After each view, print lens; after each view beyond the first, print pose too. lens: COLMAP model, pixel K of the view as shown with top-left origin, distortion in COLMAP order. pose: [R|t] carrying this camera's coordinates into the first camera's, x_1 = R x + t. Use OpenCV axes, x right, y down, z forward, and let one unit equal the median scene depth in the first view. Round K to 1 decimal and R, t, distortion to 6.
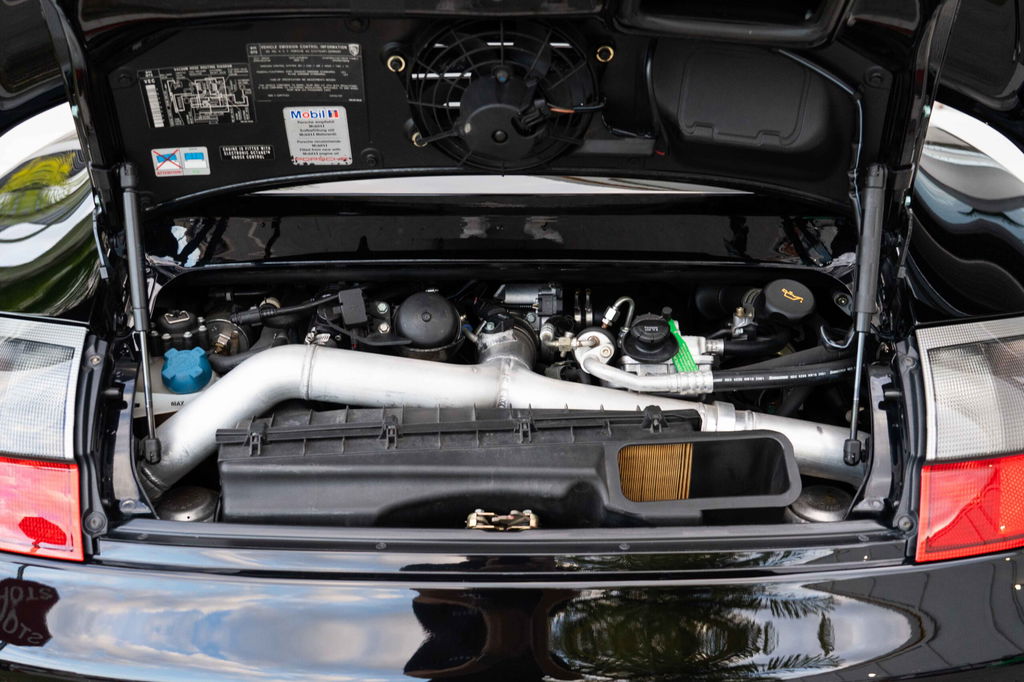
lens RADIAL K [[1162.0, 0, 513.2], [0, 1162.0, 340.1], [0, 0, 1]] dist [0.006608, 0.000000]
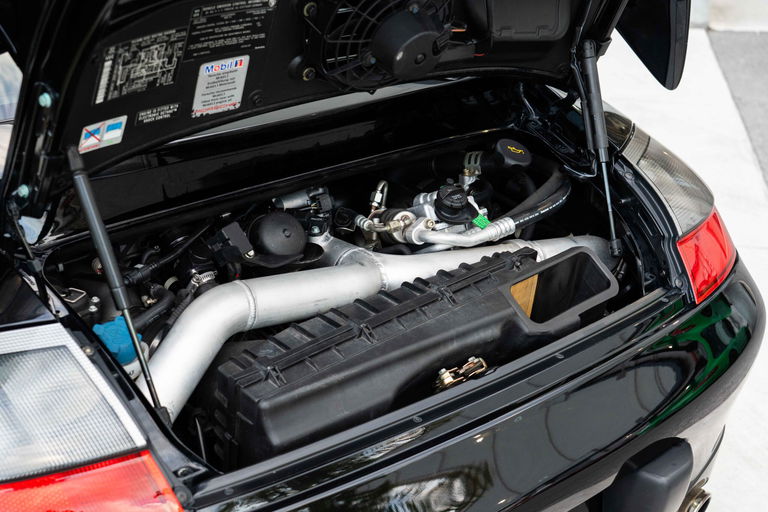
lens RADIAL K [[1066.5, 0, 384.3], [0, 1066.5, 257.5], [0, 0, 1]] dist [-0.026031, 0.000000]
pose [[0.779067, -0.254316, 0.573043, -0.670293], [0.233140, 0.966001, 0.111750, -0.101447], [-0.581980, 0.046538, 0.811870, 0.132939]]
